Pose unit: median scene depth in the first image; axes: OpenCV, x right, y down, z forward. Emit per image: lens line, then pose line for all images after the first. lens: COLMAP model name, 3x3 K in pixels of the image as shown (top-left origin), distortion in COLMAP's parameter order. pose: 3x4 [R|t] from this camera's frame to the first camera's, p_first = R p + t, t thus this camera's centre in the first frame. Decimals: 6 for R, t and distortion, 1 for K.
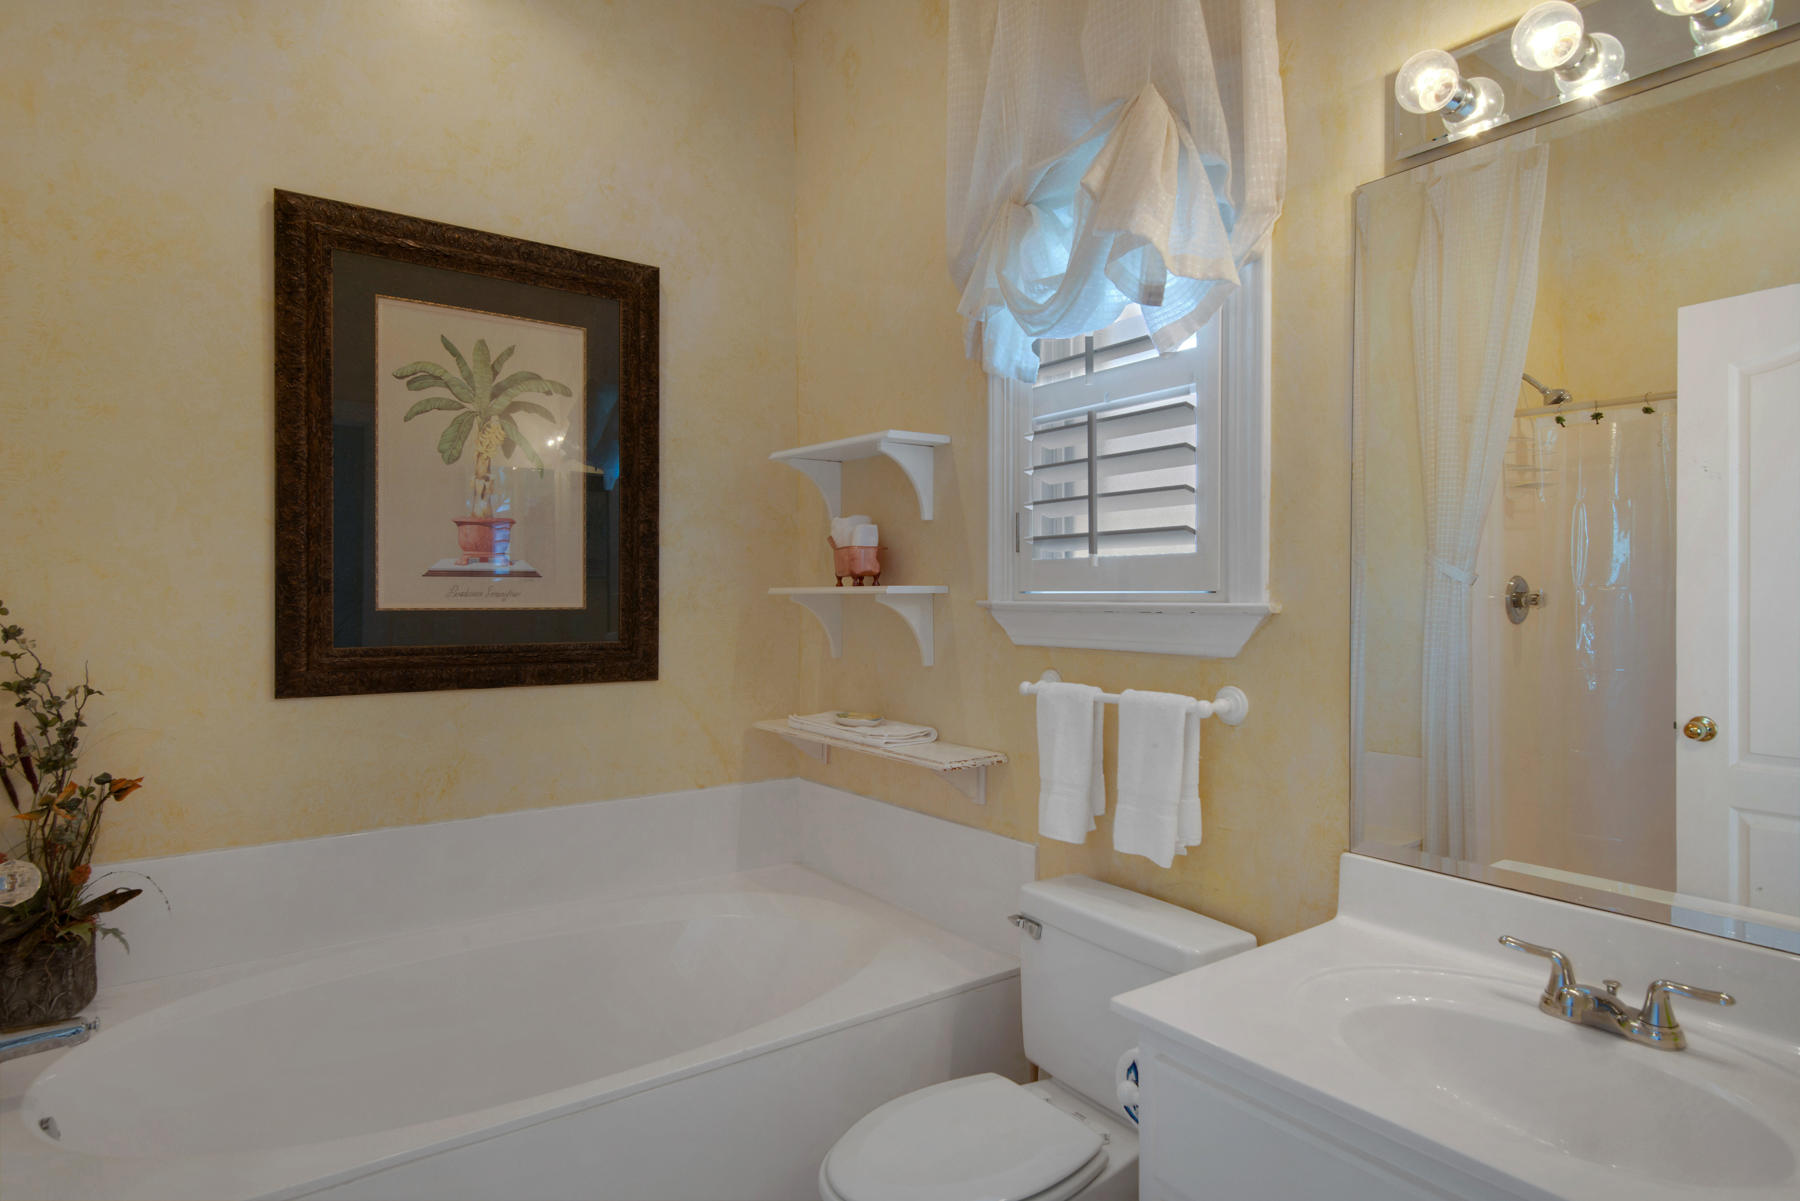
lens RADIAL K [[980.8, 0, 900.0], [0, 980.8, 600.5], [0, 0, 1]] dist [0.035931, -0.024676]
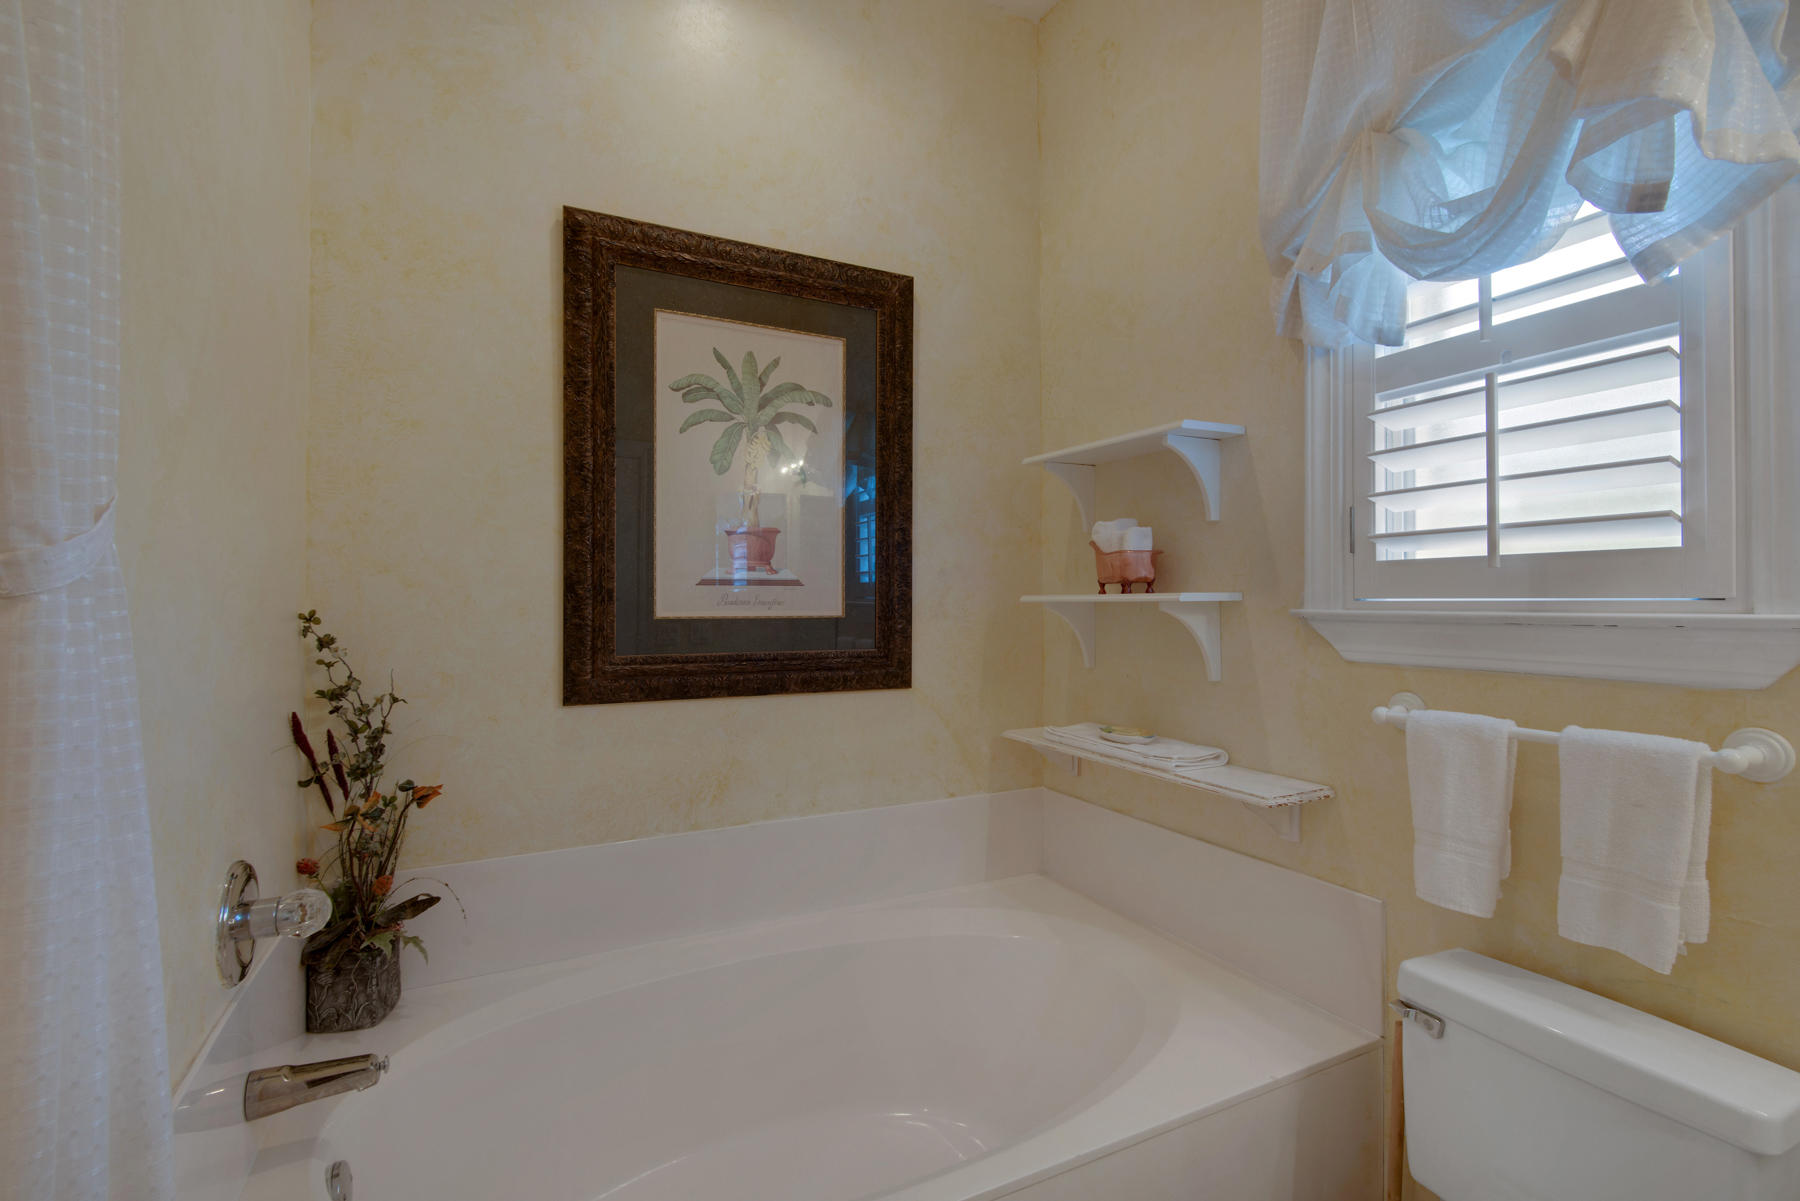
lens RADIAL K [[783.9, 0, 900.0], [0, 783.9, 600.5], [0, 0, 1]] dist [0.030322, -0.026833]
pose [[0.986497, -0.001963, -0.163766, -0.152916], [0.000811, 0.999974, -0.007102, -0.003024], [0.163776, 0.006874, 0.986474, 0.251971]]
